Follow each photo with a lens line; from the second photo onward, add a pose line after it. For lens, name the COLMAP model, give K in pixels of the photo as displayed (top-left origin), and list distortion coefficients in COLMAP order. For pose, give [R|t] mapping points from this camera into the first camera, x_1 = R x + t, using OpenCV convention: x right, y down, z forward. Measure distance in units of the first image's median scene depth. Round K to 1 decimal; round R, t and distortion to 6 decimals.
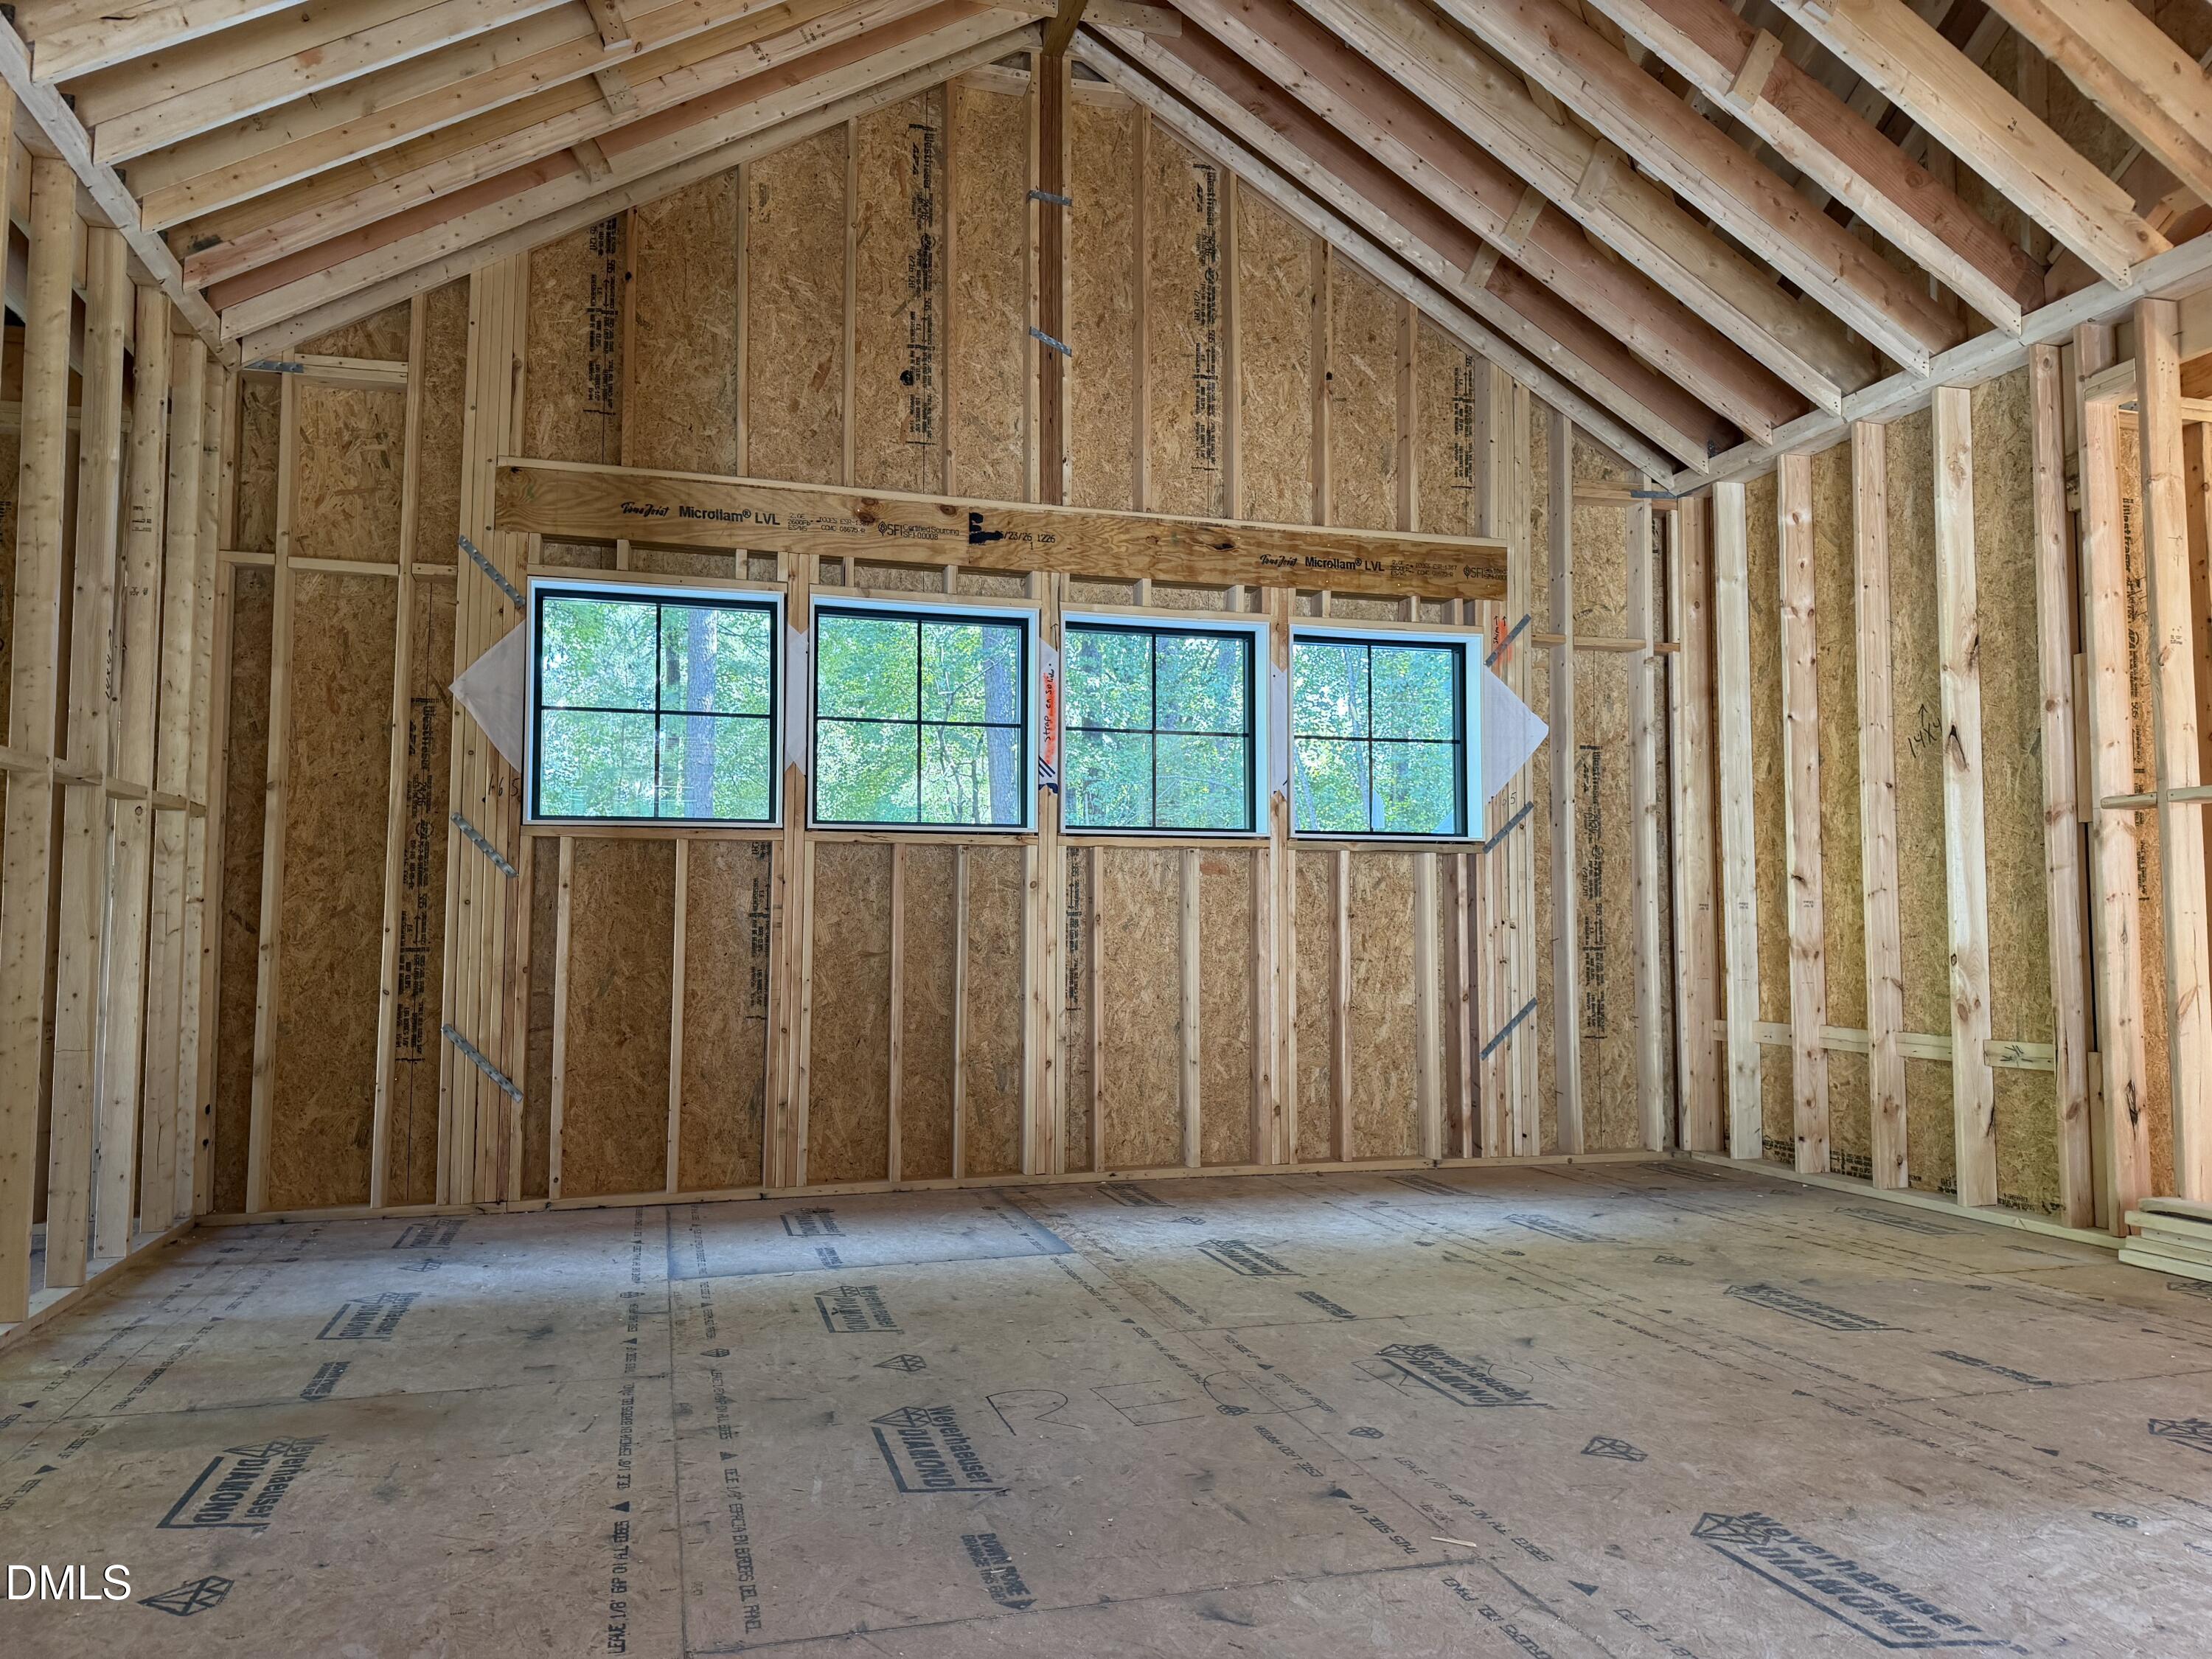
lens RADIAL K [[1536.7, 0, 1104.9], [0, 1536.7, 849.6], [0, 0, 1]] dist [0.048859, -0.052492]
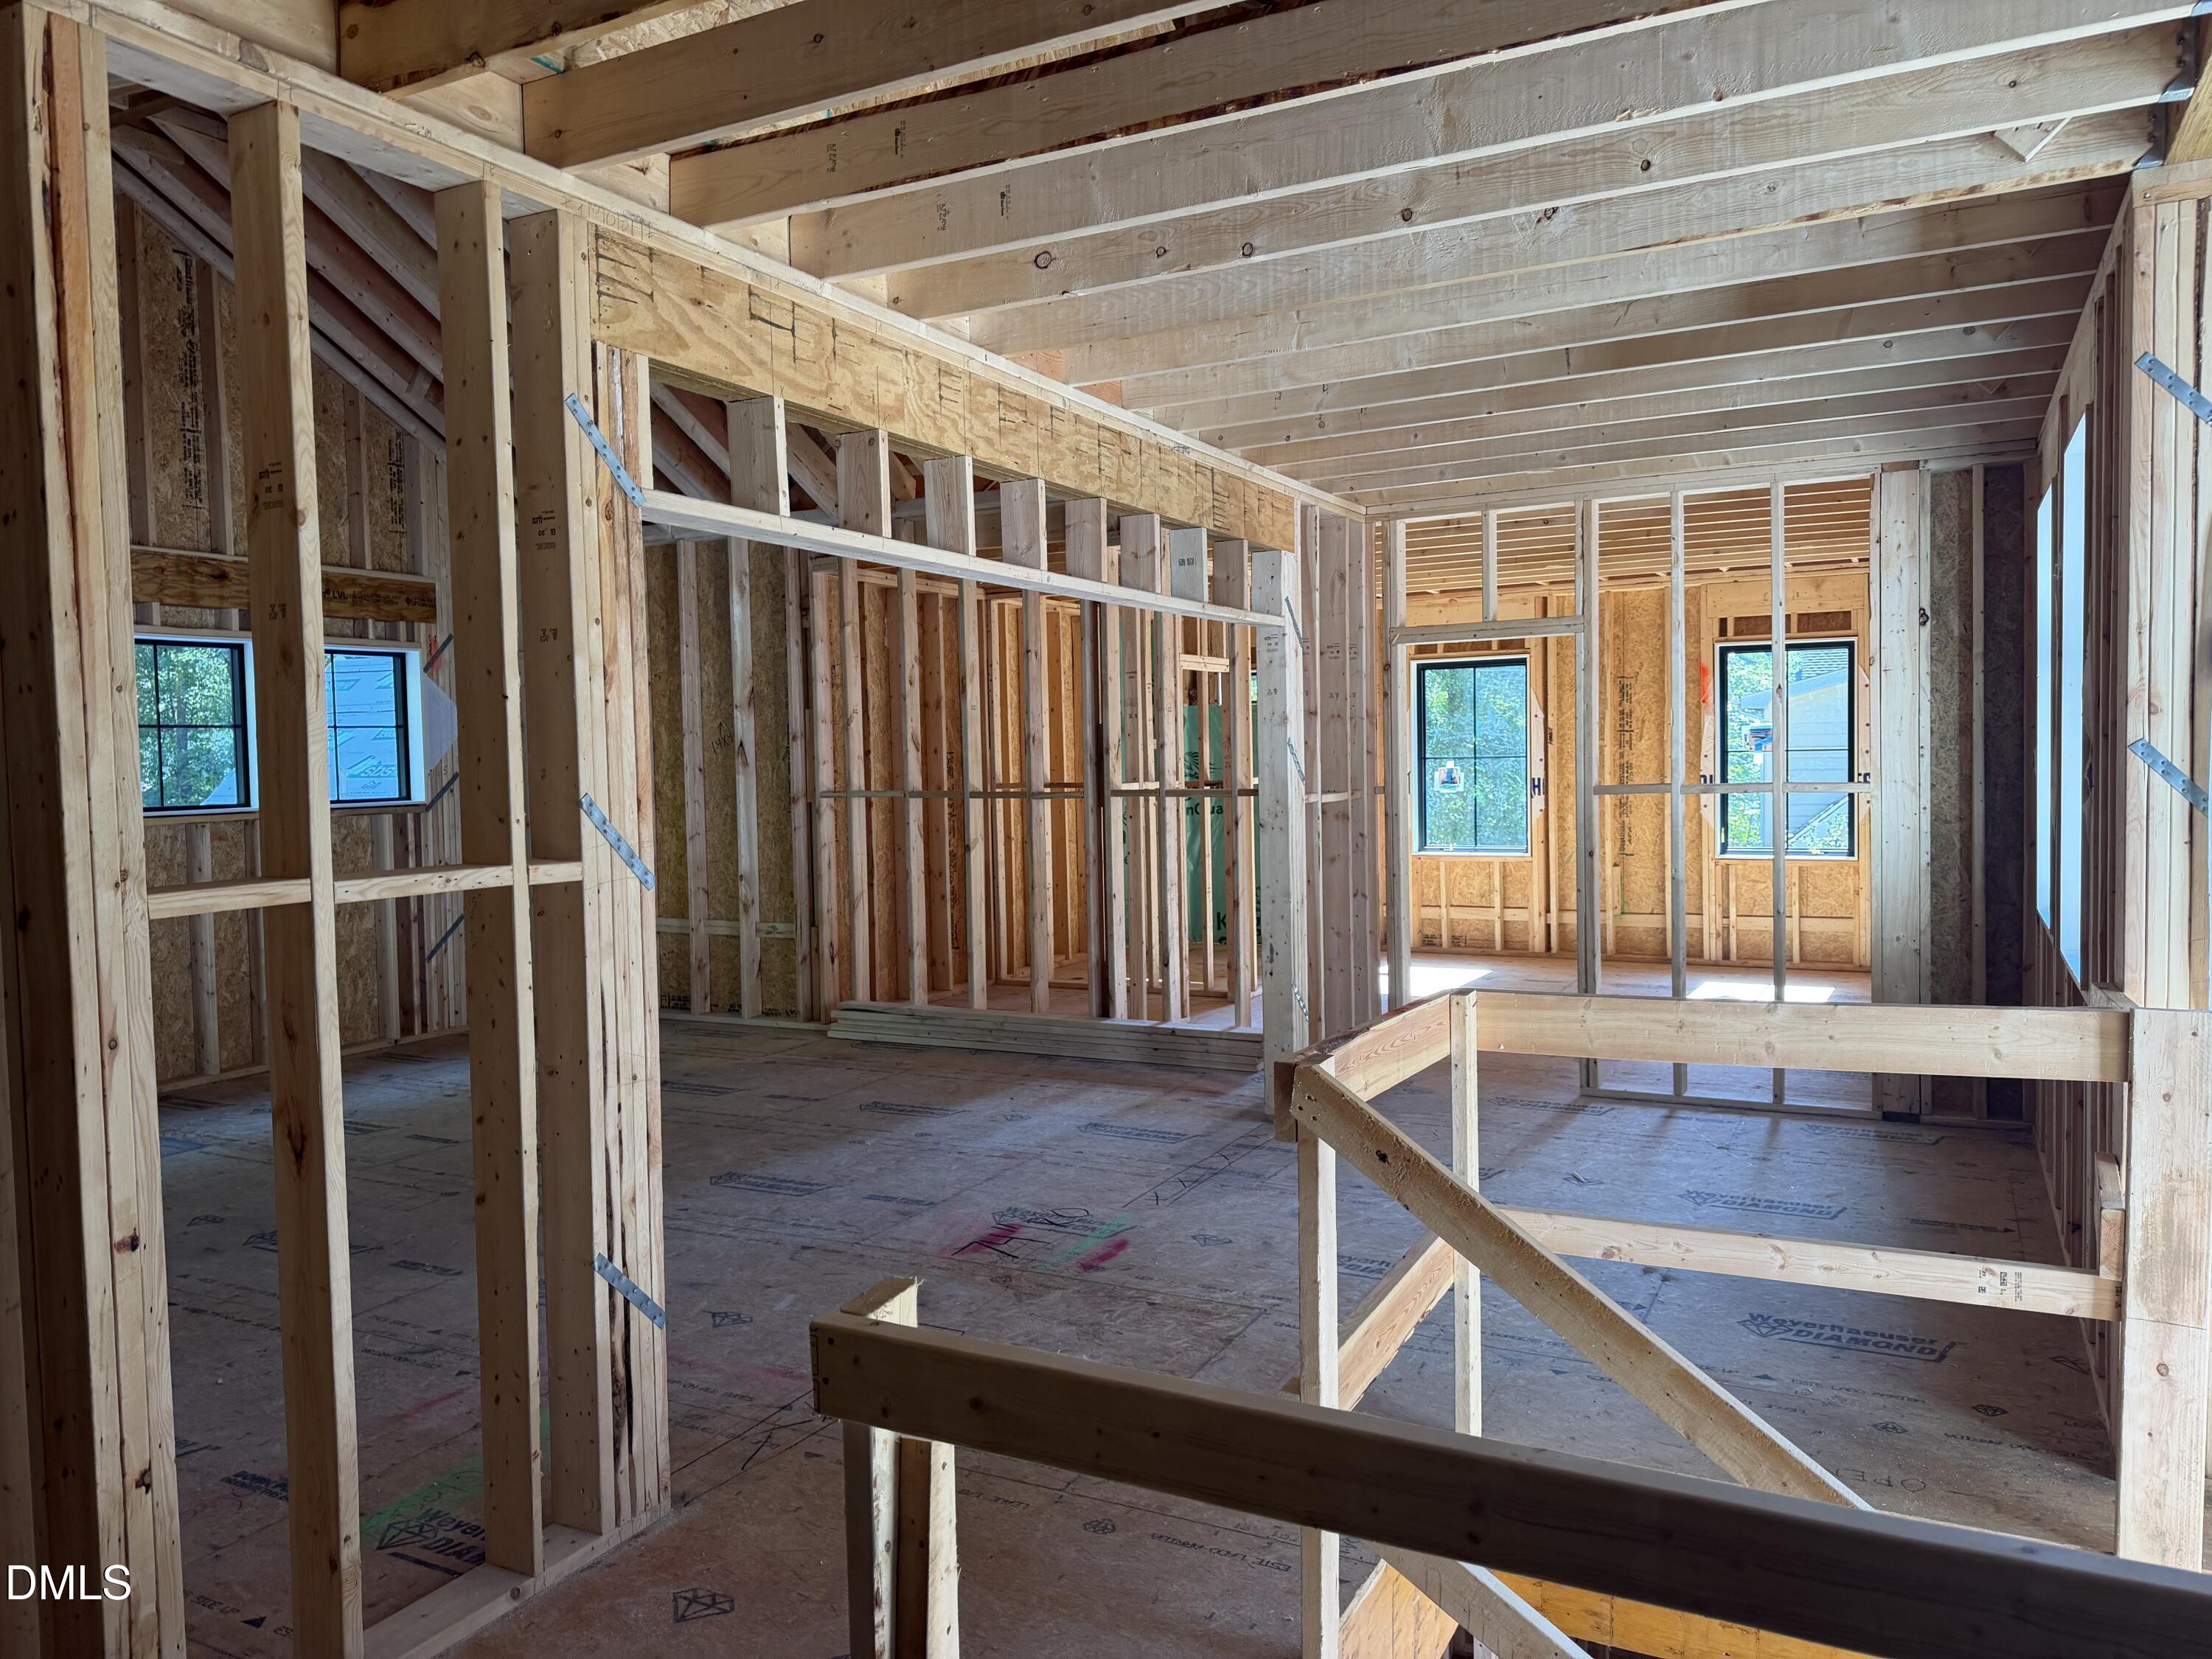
lens RADIAL K [[1536.7, 0, 1108.1], [0, 1536.7, 827.6], [0, 0, 1]] dist [0.048859, -0.052492]
pose [[0.685222, -0.047959, 0.726753, -0.360827], [-0.019750, 0.996239, 0.084363, -0.119793], [-0.728066, -0.072161, 0.681698, -0.396384]]
